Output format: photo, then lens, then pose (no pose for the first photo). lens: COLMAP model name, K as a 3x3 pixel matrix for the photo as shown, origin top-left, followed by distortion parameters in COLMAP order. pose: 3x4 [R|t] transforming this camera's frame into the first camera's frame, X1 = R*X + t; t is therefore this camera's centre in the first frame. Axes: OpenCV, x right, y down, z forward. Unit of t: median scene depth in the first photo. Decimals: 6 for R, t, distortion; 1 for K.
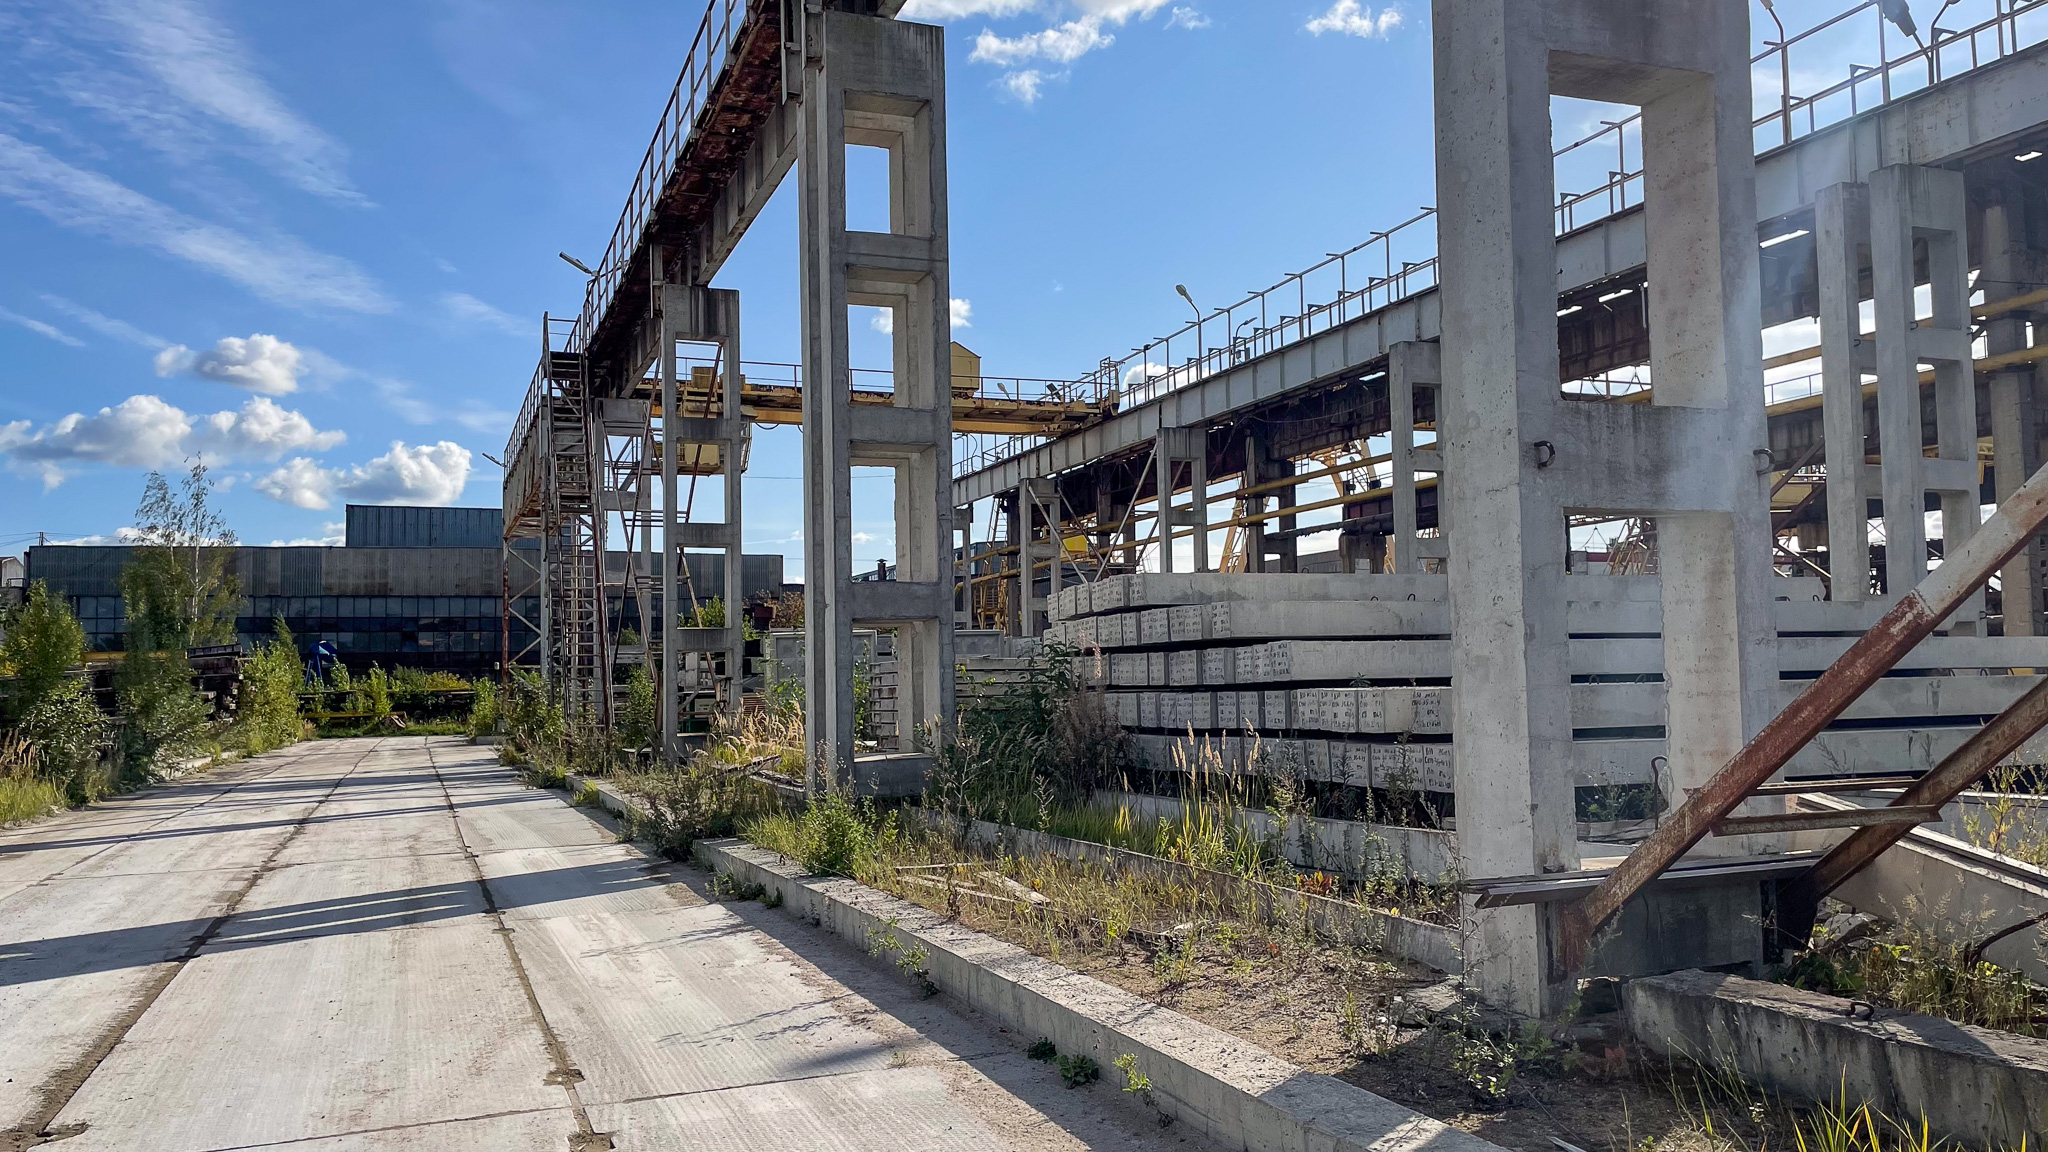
lens RADIAL K [[1563.4, 0, 1017.1], [0, 1563.4, 585.9], [0, 0, 1]] dist [0.110988, -0.167501]
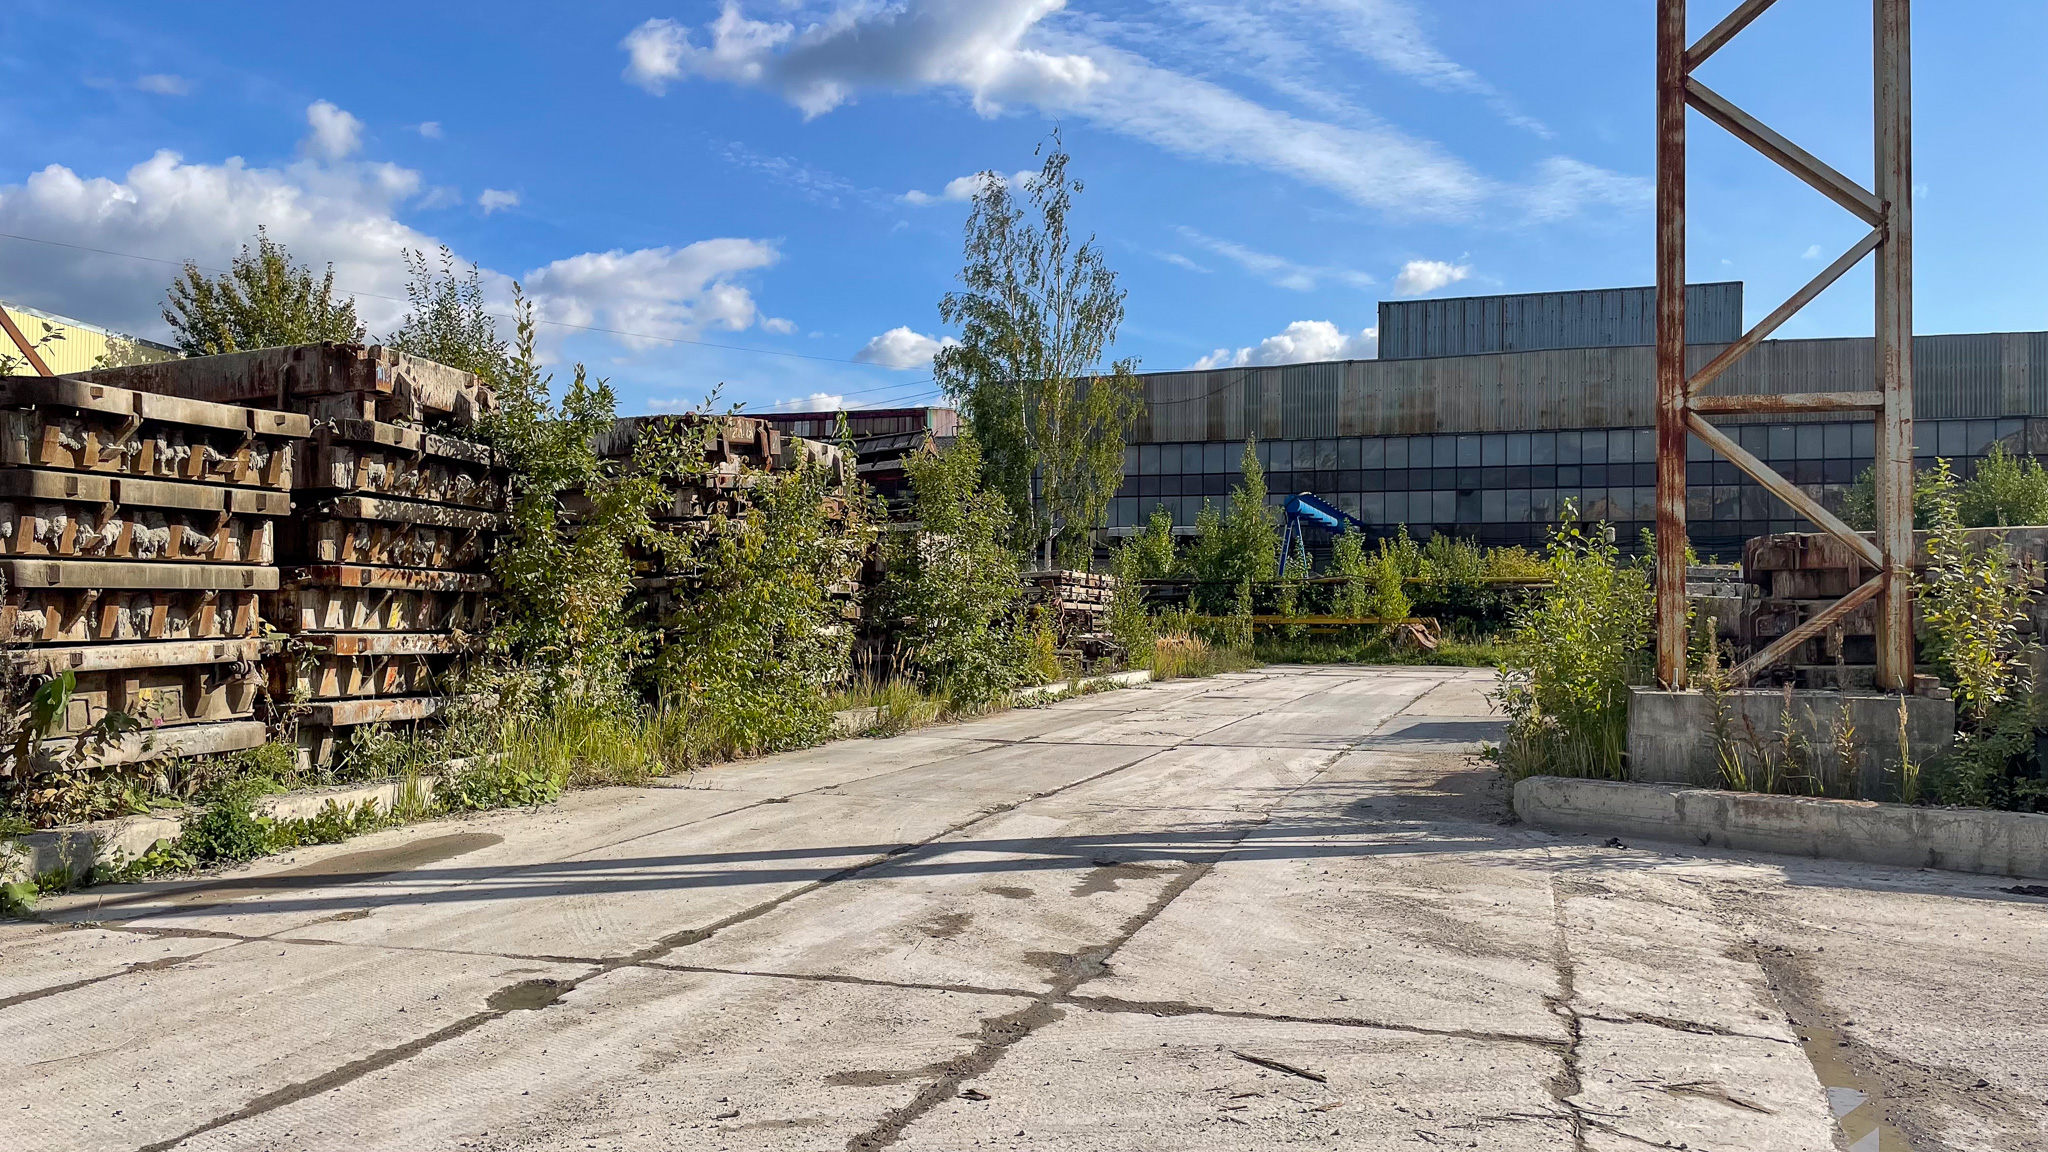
lens RADIAL K [[1563.4, 0, 1017.1], [0, 1563.4, 585.9], [0, 0, 1]] dist [0.110988, -0.167501]
pose [[0.781677, 0.012108, -0.623565, -0.135163], [0.025535, 0.998352, 0.051395, 0.030546], [0.623160, -0.056097, 0.780080, 0.404255]]
